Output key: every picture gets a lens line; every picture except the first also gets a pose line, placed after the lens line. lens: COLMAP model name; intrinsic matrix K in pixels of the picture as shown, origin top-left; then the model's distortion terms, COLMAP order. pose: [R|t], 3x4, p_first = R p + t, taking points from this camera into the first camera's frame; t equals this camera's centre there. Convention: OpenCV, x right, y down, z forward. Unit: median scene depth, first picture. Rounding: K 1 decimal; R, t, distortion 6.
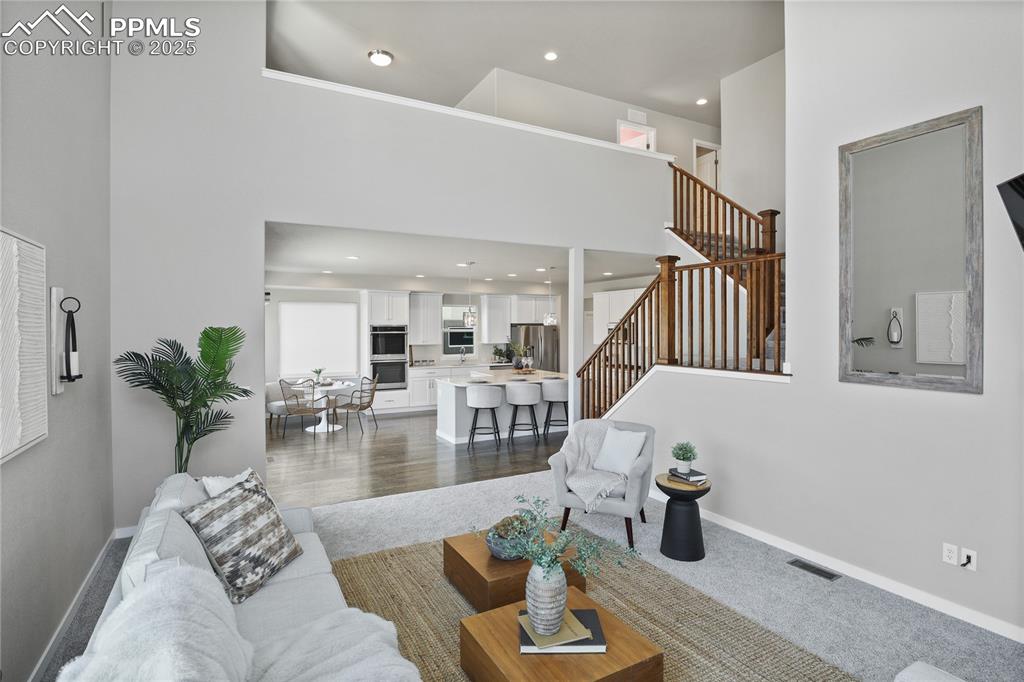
lens RADIAL K [[506.7, 0, 509.2], [0, 506.7, 325.7], [0, 0, 1]] dist [-0.024254, -0.002818]
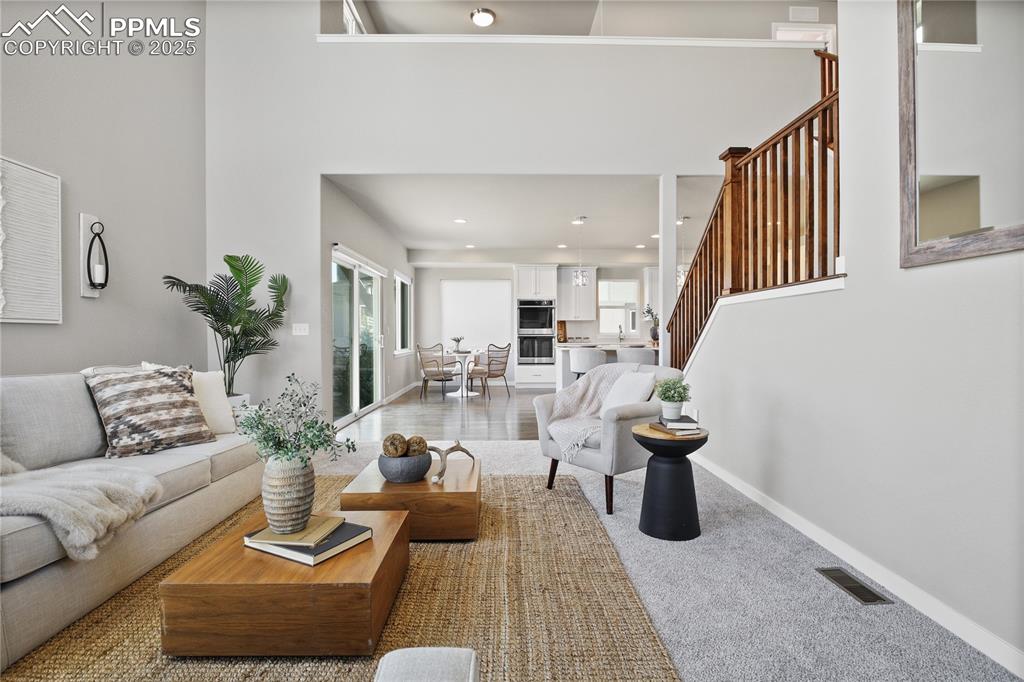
lens RADIAL K [[506.7, 0, 515.2], [0, 506.7, 336.2], [0, 0, 1]] dist [-0.024254, -0.002818]
pose [[0.890632, 0.001858, -0.454722, 0.442758], [0.002610, 0.999954, 0.009198, 0.154812], [0.454718, -0.009379, 0.890586, 0.240959]]
